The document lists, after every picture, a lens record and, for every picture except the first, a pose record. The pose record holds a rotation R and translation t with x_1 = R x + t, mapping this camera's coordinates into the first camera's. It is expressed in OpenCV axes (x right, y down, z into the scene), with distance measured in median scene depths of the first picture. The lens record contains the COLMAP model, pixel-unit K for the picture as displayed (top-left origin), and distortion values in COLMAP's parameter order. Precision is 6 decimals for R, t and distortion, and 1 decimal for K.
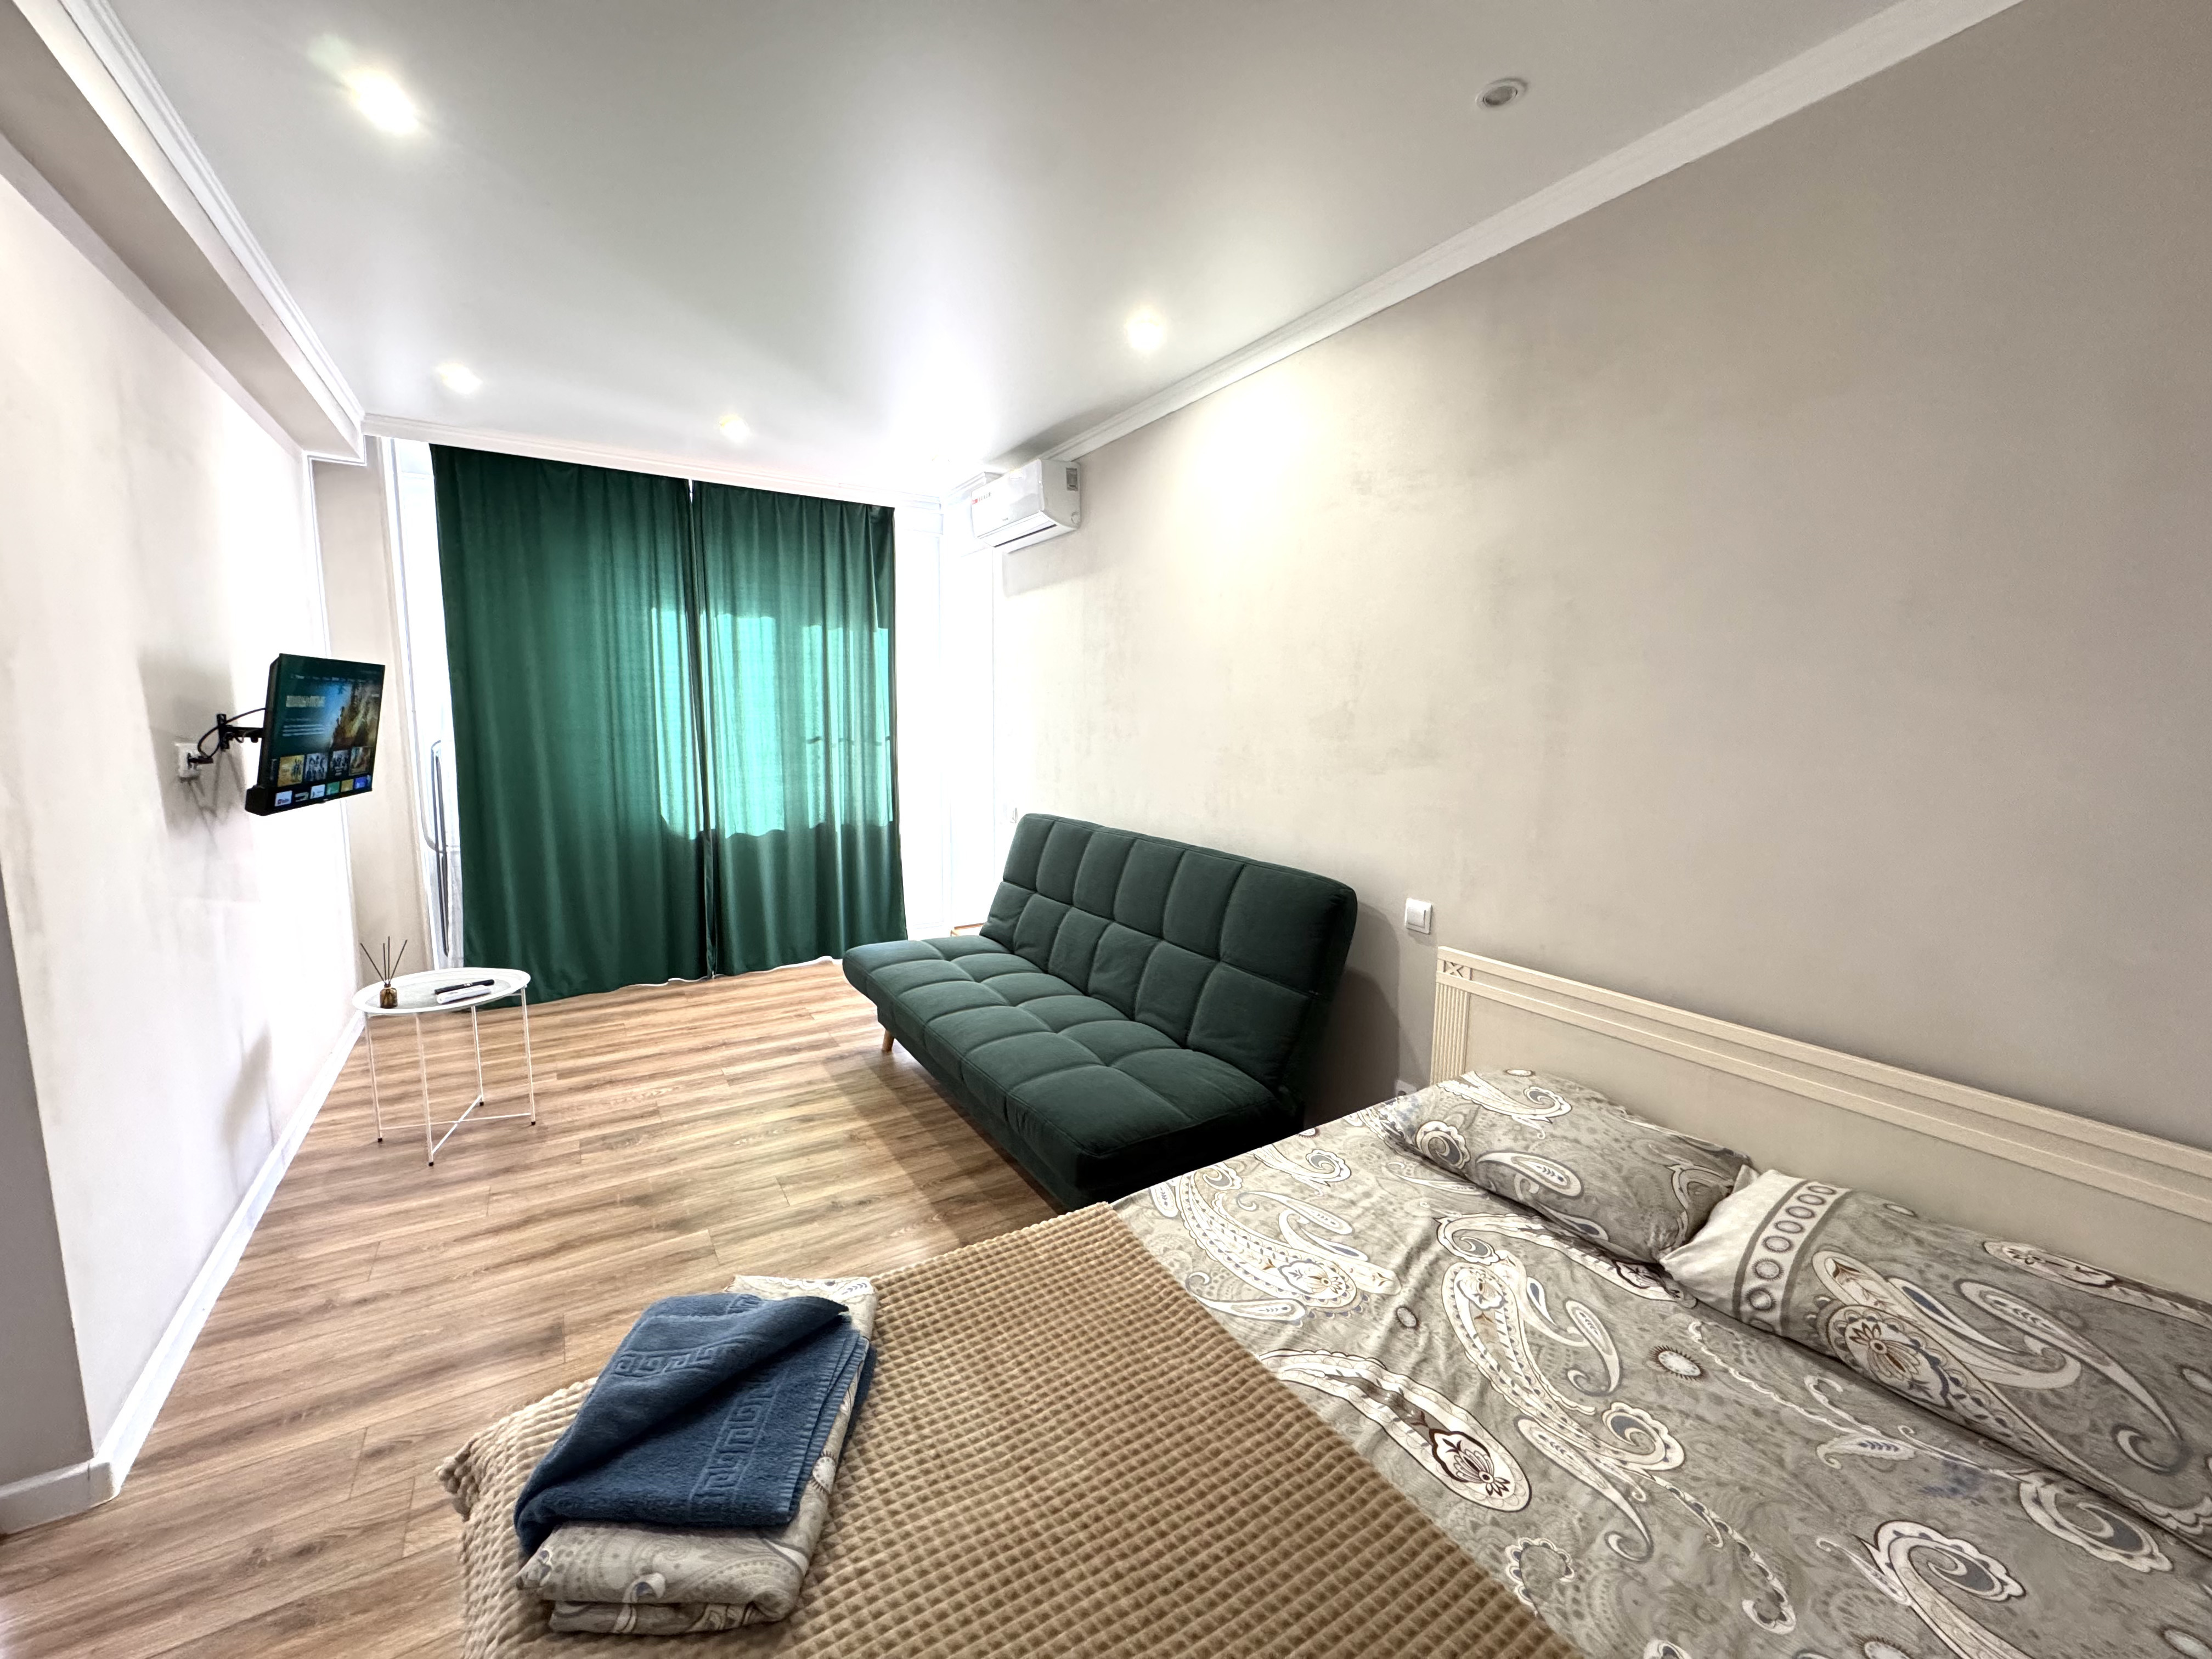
lens RADIAL K [[880.2, 0, 1106.0], [0, 880.2, 829.5], [0, 0, 1]] dist [-0.001053, 0.000011]
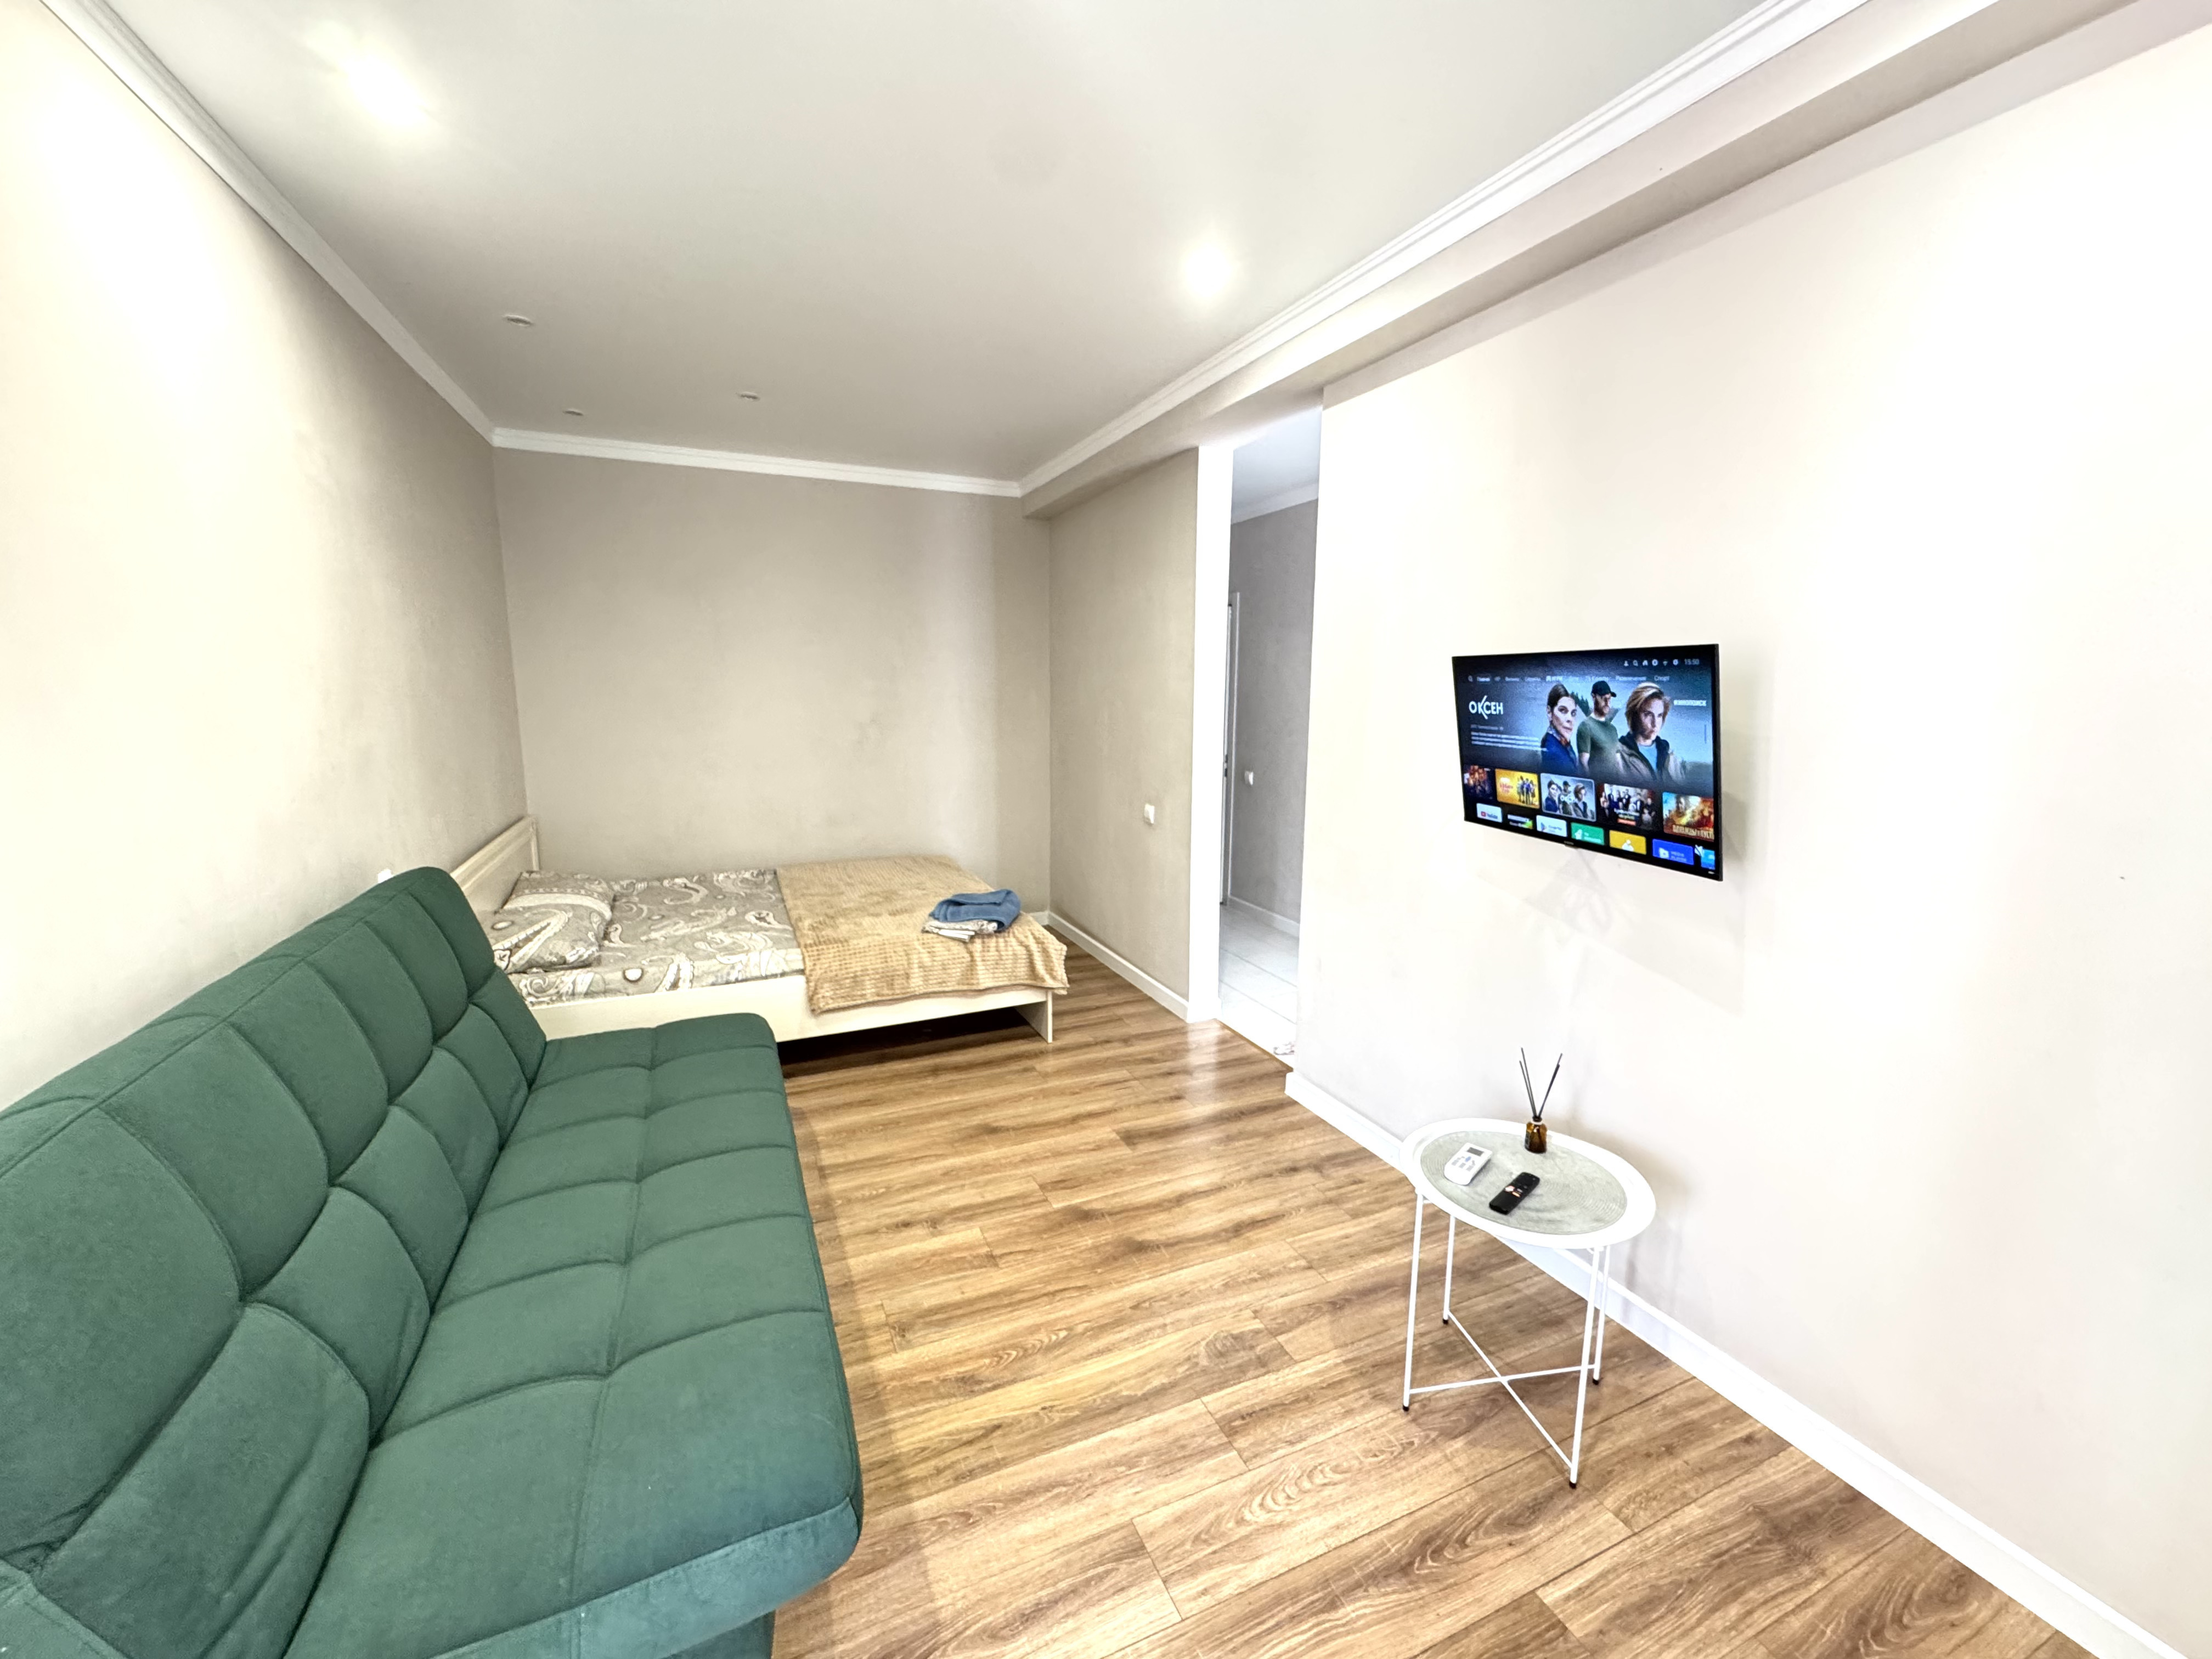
lens RADIAL K [[885.1, 0, 1106.0], [0, 885.1, 829.5], [0, 0, 1]] dist [-0.003538, 0.000846]
pose [[-0.989385, -0.045291, 0.138077, -0.421032], [-0.003131, 0.956612, 0.291348, -0.181223], [-0.145281, 0.287823, -0.946600, 1.222265]]
